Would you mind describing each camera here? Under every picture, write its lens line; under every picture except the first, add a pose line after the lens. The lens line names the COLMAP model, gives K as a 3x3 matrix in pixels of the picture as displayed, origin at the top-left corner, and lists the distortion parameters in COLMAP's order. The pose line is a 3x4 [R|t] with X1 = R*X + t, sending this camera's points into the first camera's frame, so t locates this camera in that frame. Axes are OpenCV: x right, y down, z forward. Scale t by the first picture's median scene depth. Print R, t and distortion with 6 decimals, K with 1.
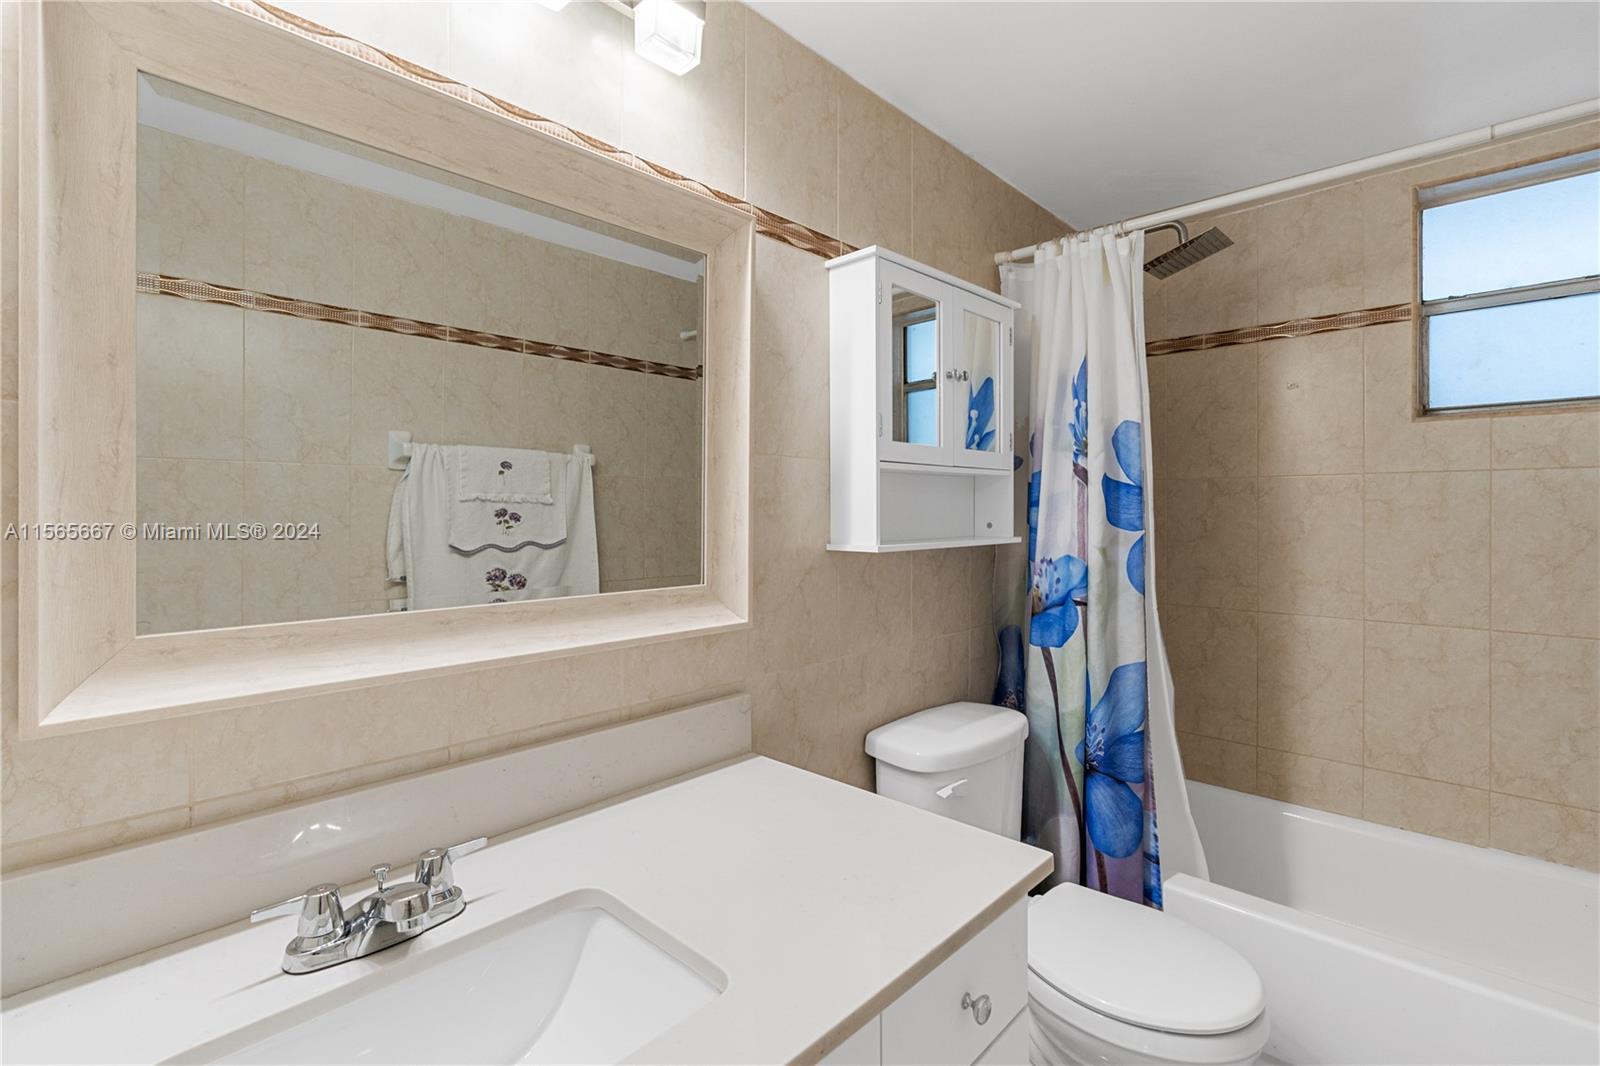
lens RADIAL K [[724.7, 0, 807.5], [0, 724.7, 520.8], [0, 0, 1]] dist [-0.001304, 0.000388]
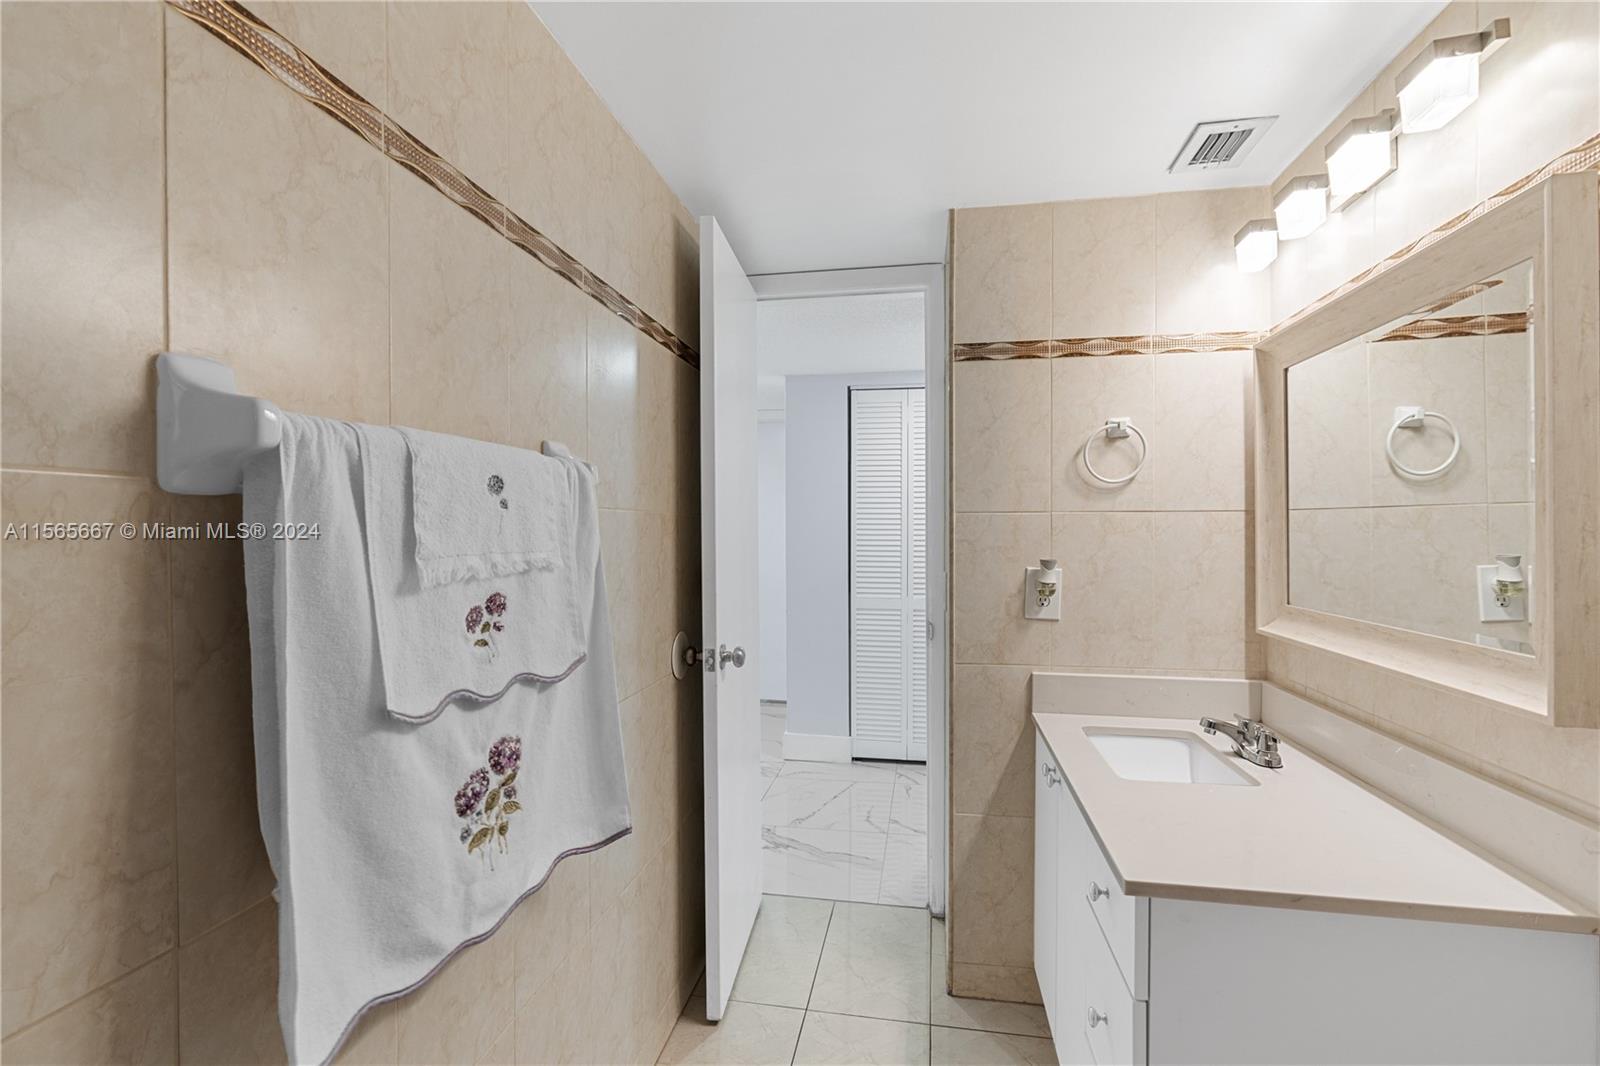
lens RADIAL K [[724.7, 0, 807.5], [0, 724.7, 520.8], [0, 0, 1]] dist [-0.001304, 0.000388]
pose [[-0.830472, 0.001431, -0.557059, 1.199116], [0.005848, 0.999964, -0.006150, -0.079636], [0.557030, -0.008365, -0.830450, 1.463044]]
